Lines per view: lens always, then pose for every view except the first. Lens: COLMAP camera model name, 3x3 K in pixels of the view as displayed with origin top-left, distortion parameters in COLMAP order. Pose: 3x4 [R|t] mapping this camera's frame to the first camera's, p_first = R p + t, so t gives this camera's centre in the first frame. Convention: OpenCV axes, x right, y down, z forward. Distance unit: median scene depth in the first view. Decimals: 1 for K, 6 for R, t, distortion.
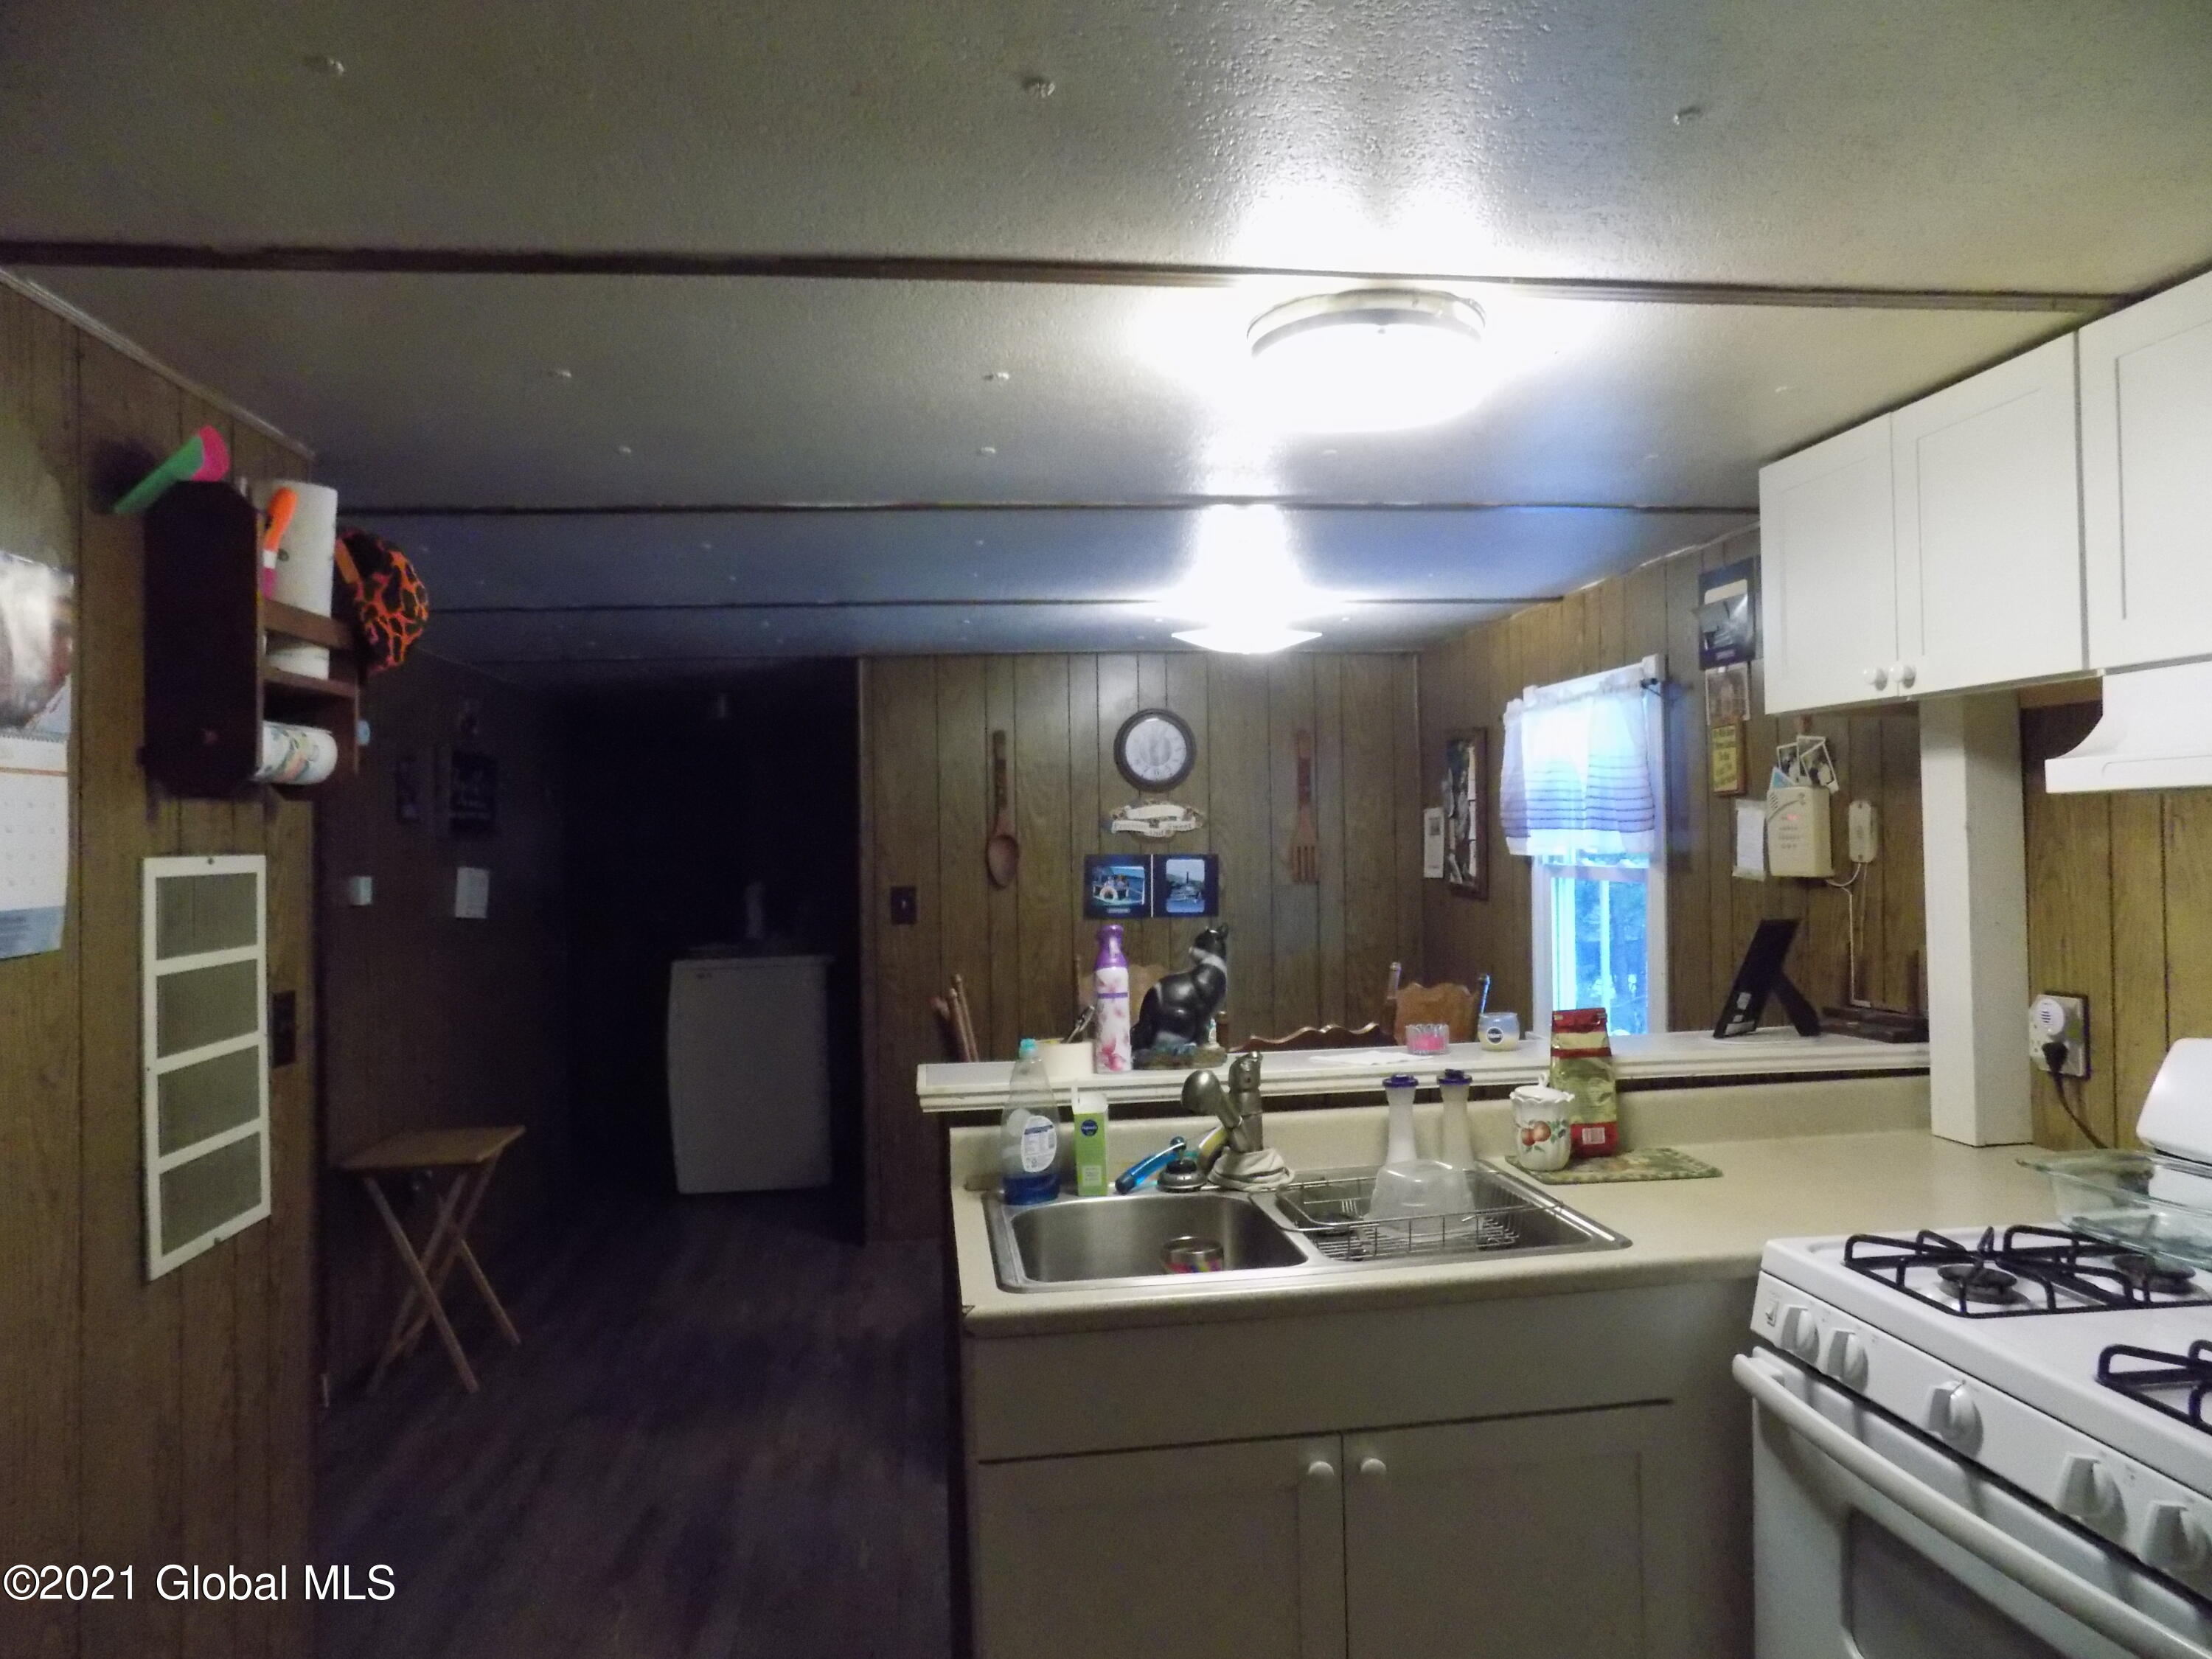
lens RADIAL K [[1509.0, 0, 1107.5], [0, 1509.0, 823.9], [0, 0, 1]] dist [-0.066721, 0.074118]
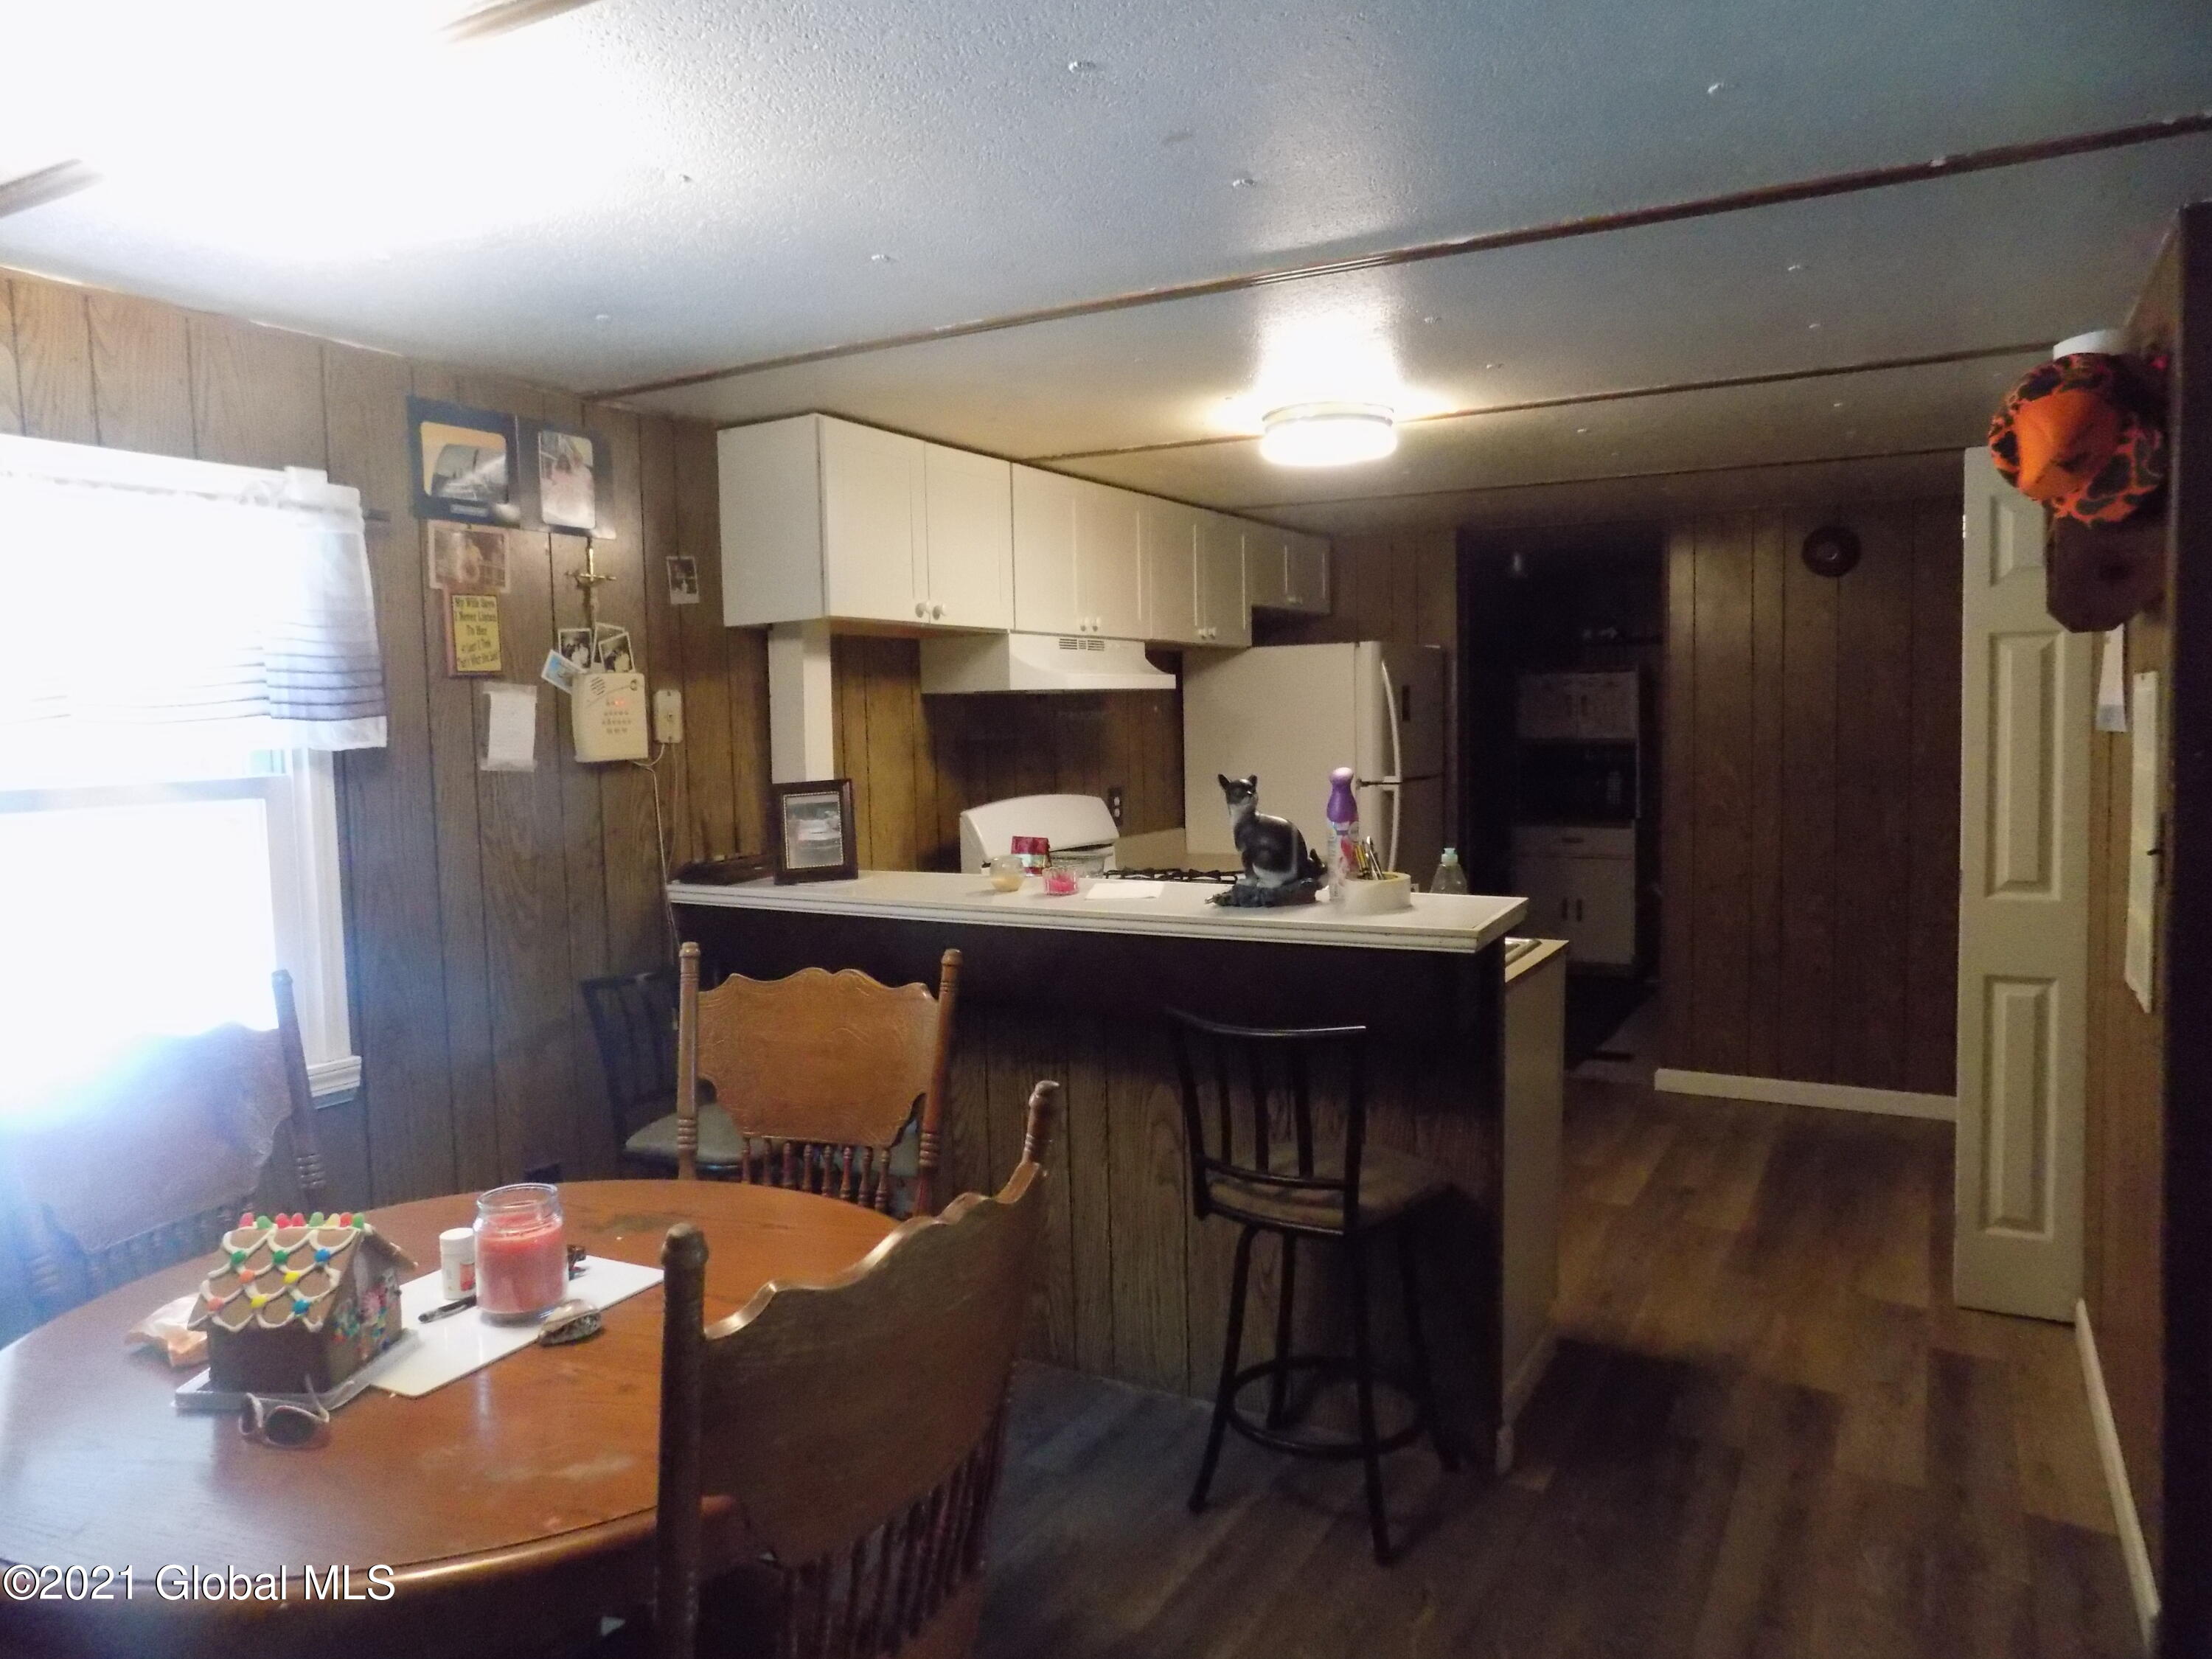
lens RADIAL K [[1509.0, 0, 1111.7], [0, 1509.0, 826.6], [0, 0, 1]] dist [-0.066721, 0.074118]
pose [[-0.807820, -0.007132, 0.589386, -0.393994], [0.034444, 0.997647, 0.059281, 0.029256], [-0.588422, 0.068189, -0.805674, 1.506502]]
